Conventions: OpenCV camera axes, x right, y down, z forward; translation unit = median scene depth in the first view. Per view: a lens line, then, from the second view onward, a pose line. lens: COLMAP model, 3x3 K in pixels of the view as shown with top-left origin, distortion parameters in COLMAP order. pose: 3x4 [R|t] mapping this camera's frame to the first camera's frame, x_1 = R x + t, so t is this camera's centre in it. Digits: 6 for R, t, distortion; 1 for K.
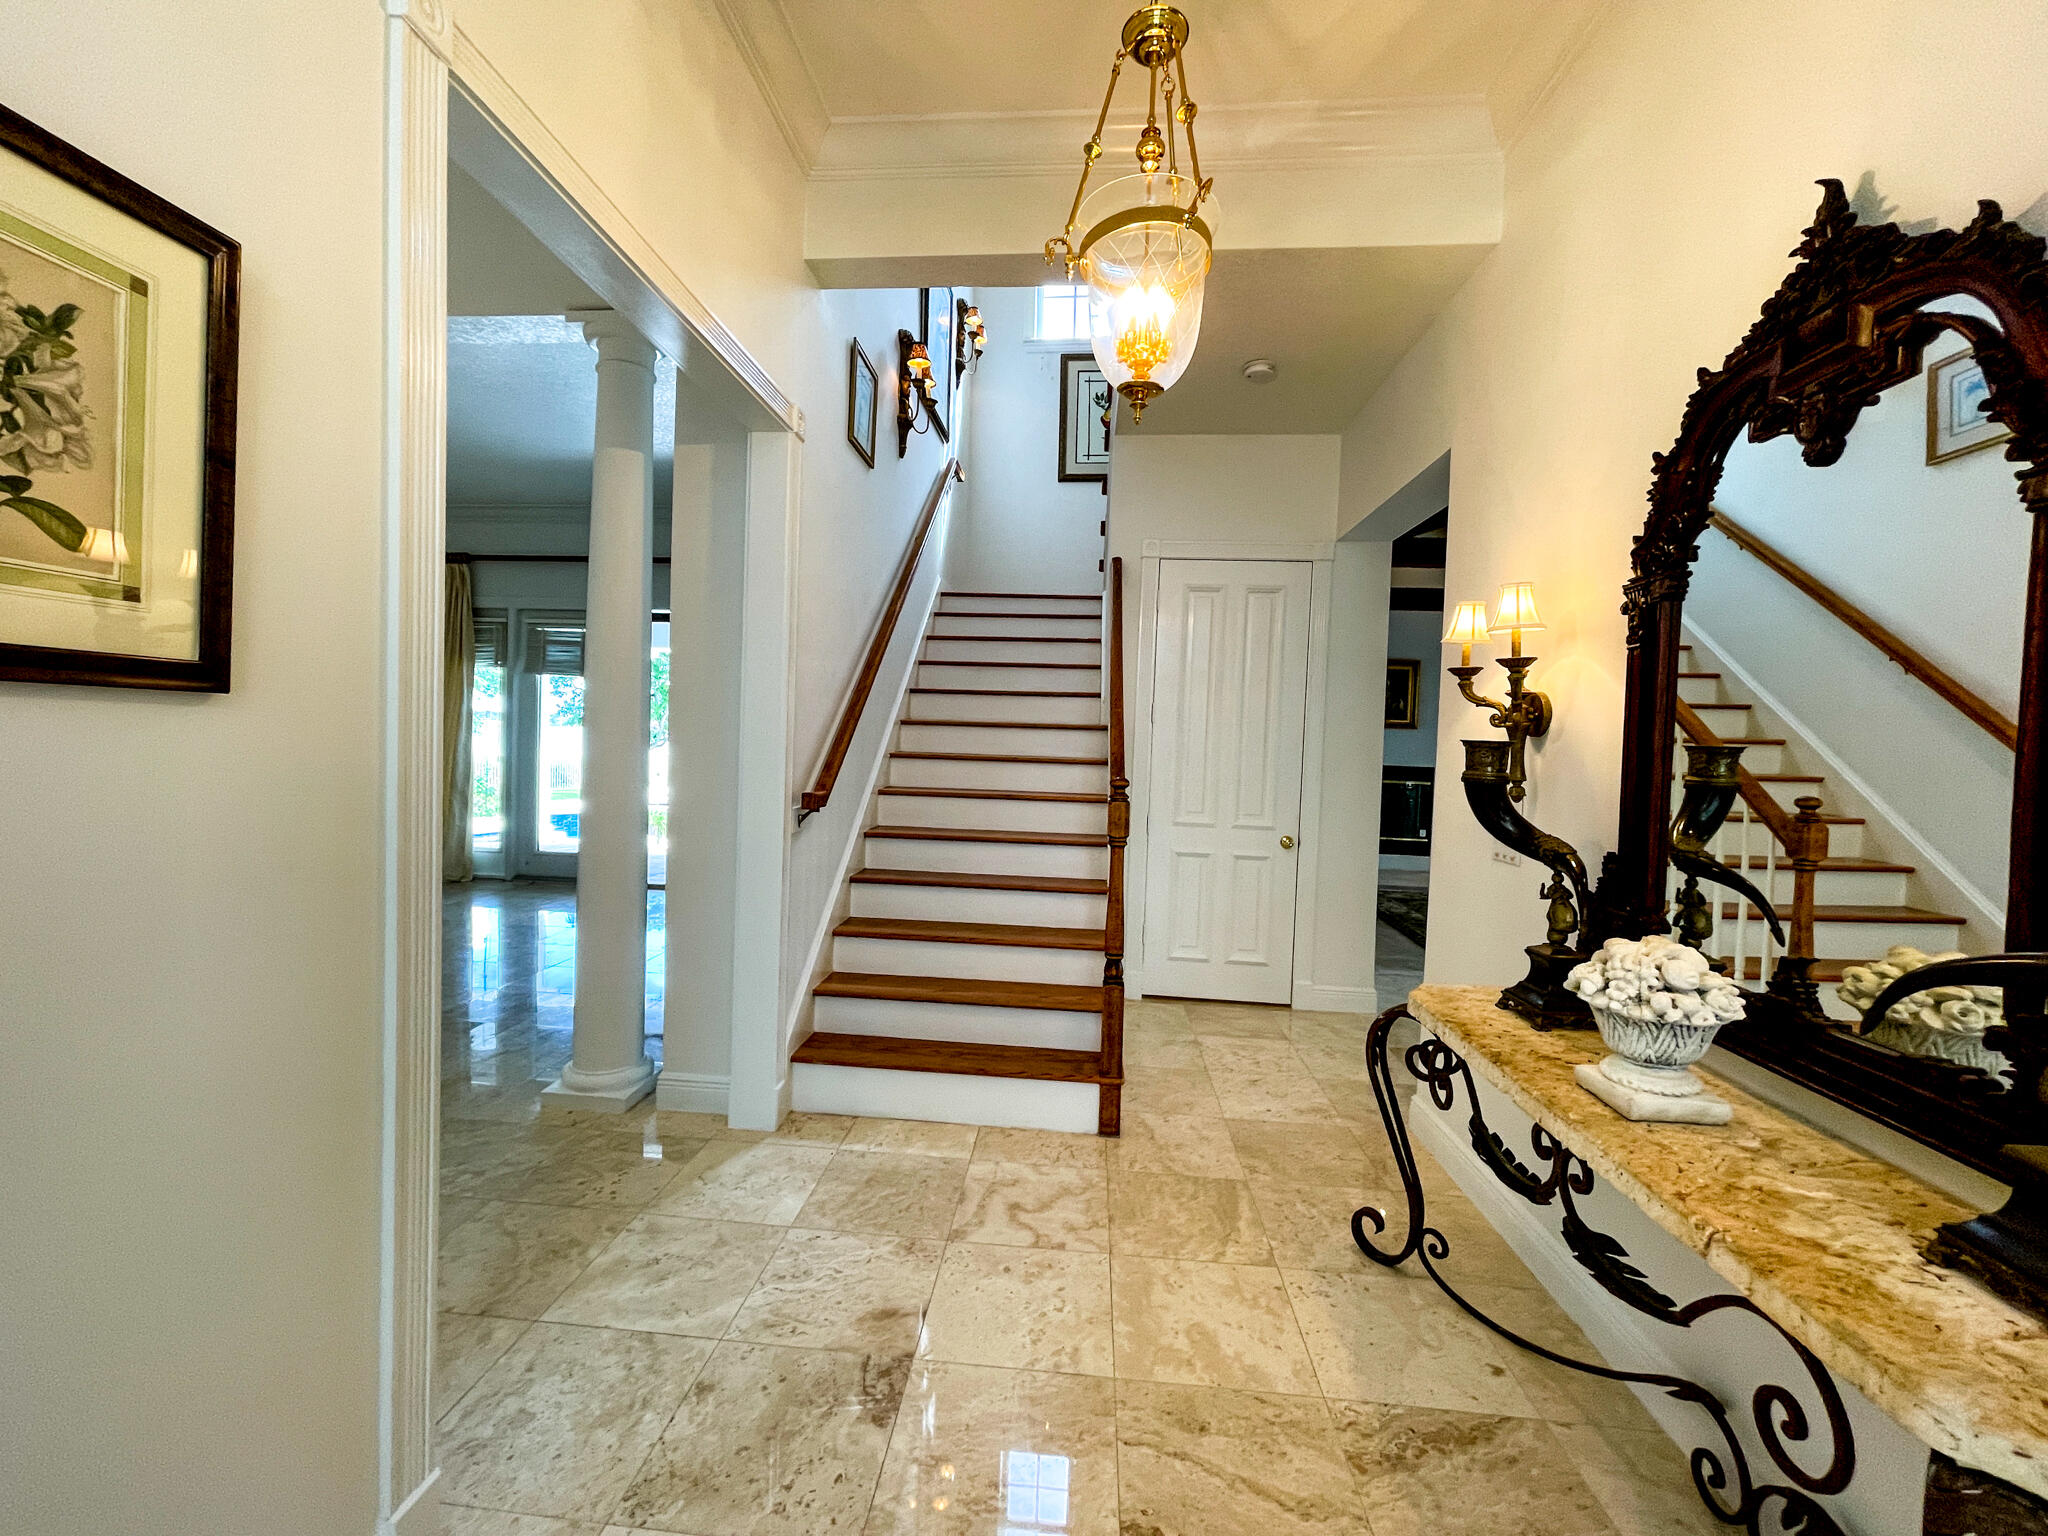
lens RADIAL K [[831.3, 0, 1016.5], [0, 831.3, 757.1], [0, 0, 1]] dist [-0.000515, -0.000123]
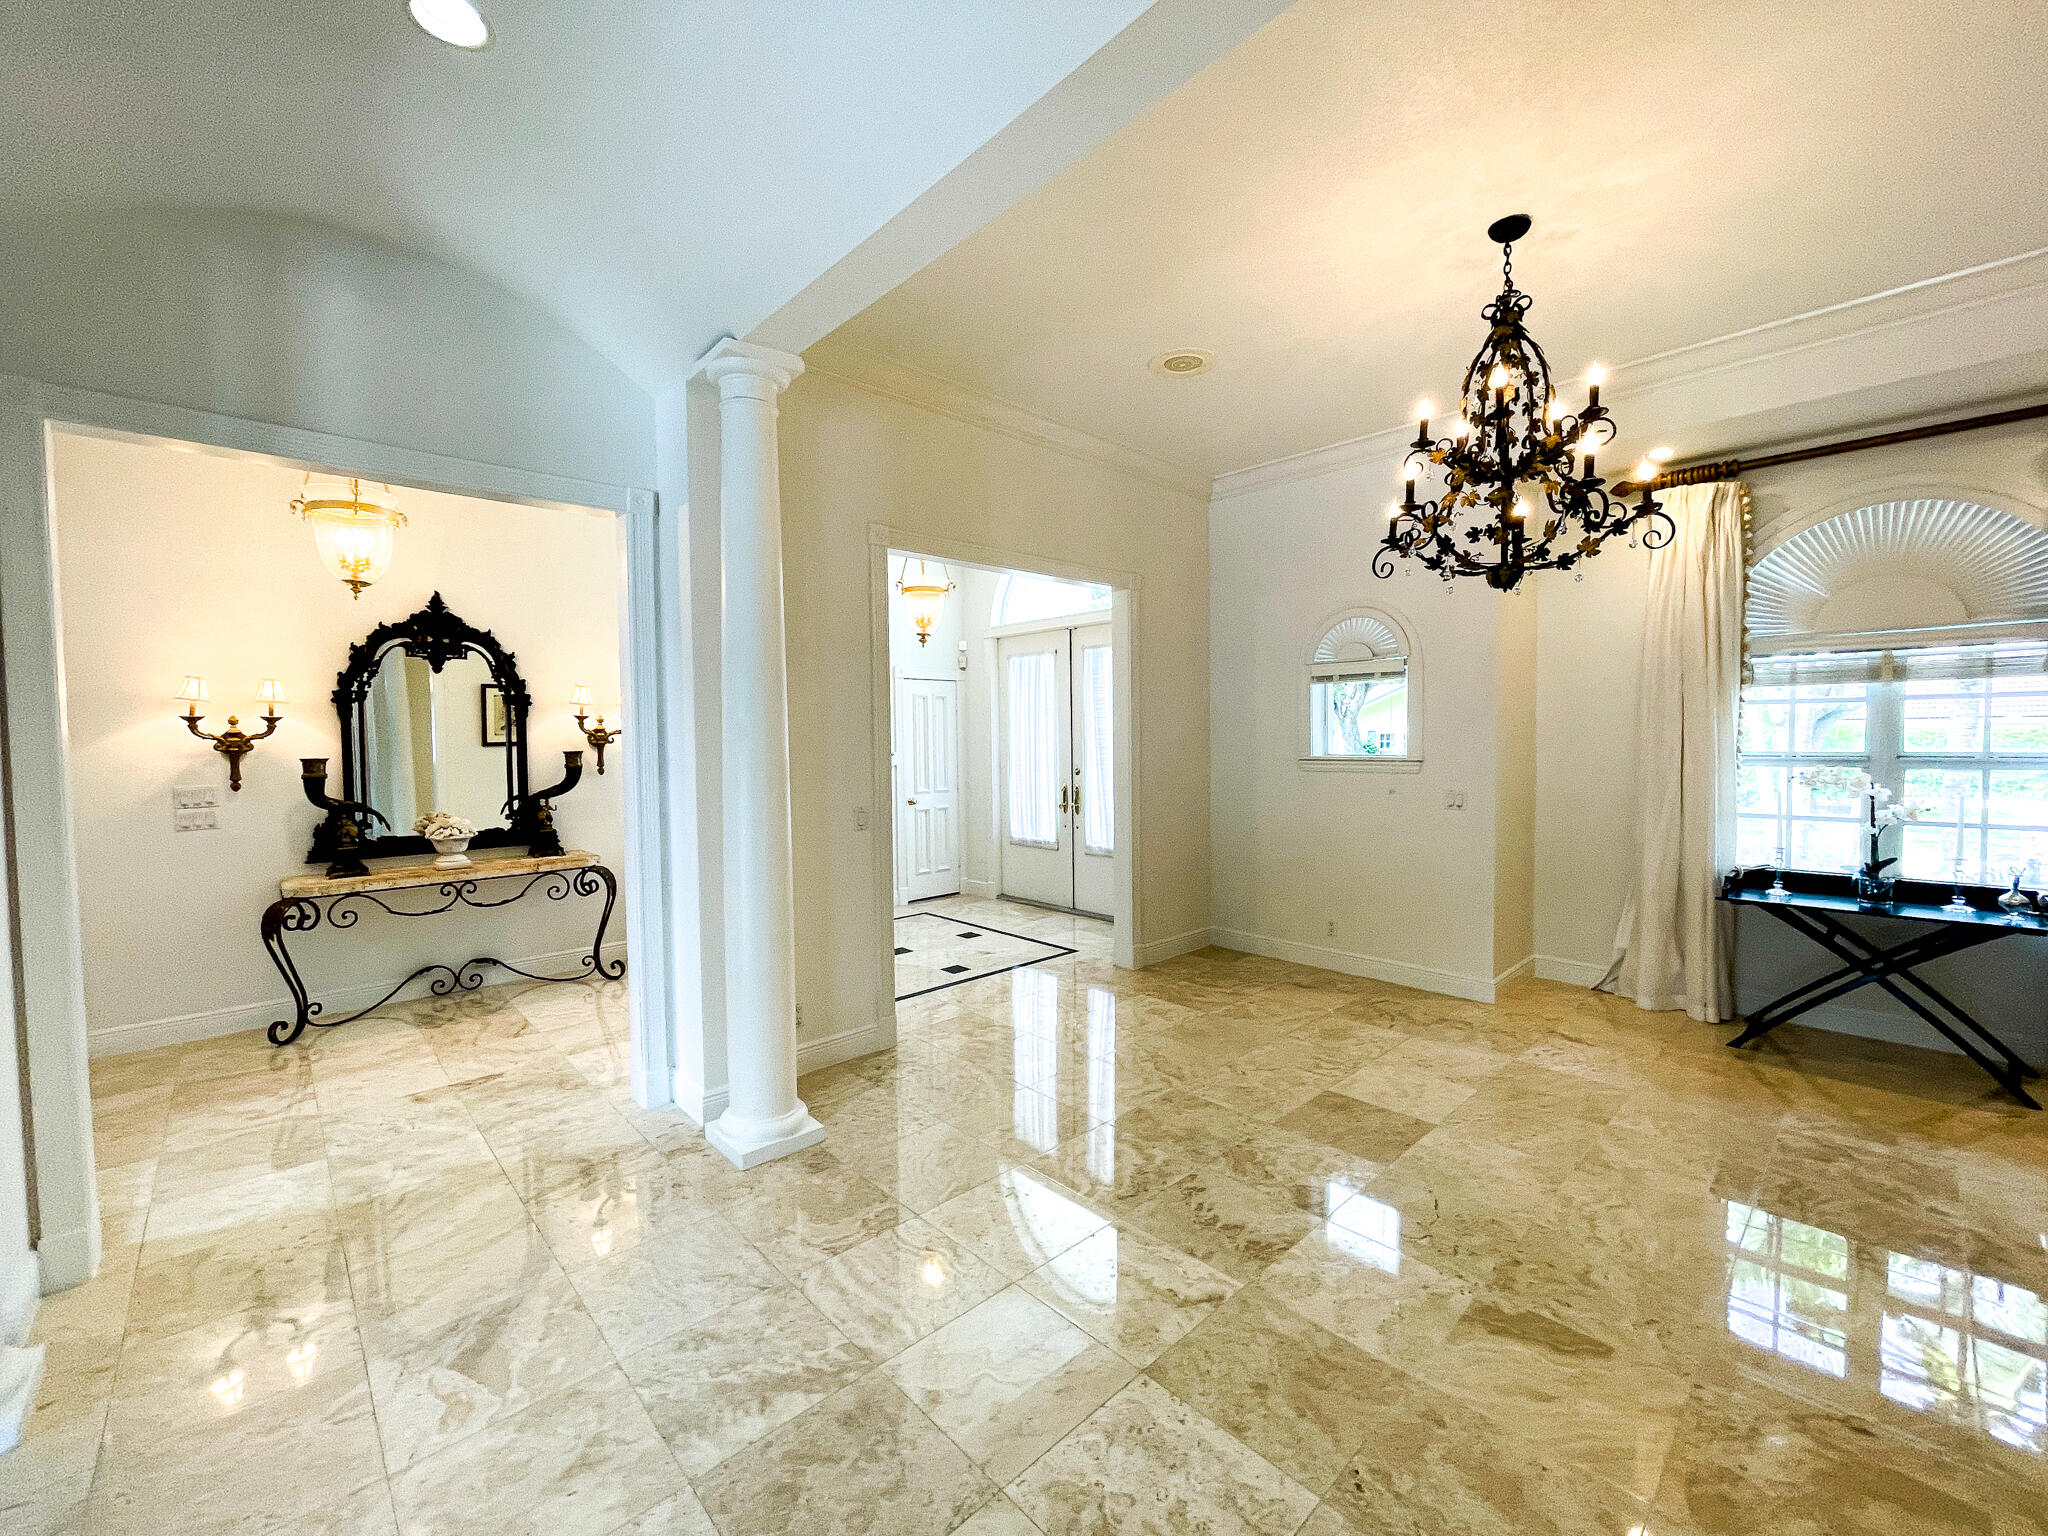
lens RADIAL K [[831.3, 0, 1027.0], [0, 831.3, 761.6], [0, 0, 1]] dist [-0.000515, -0.000123]
pose [[-0.743481, -0.049646, 0.666912, -2.640797], [-0.005377, 0.997652, 0.068274, -0.205325], [-0.668736, 0.047174, -0.742002, 1.647073]]
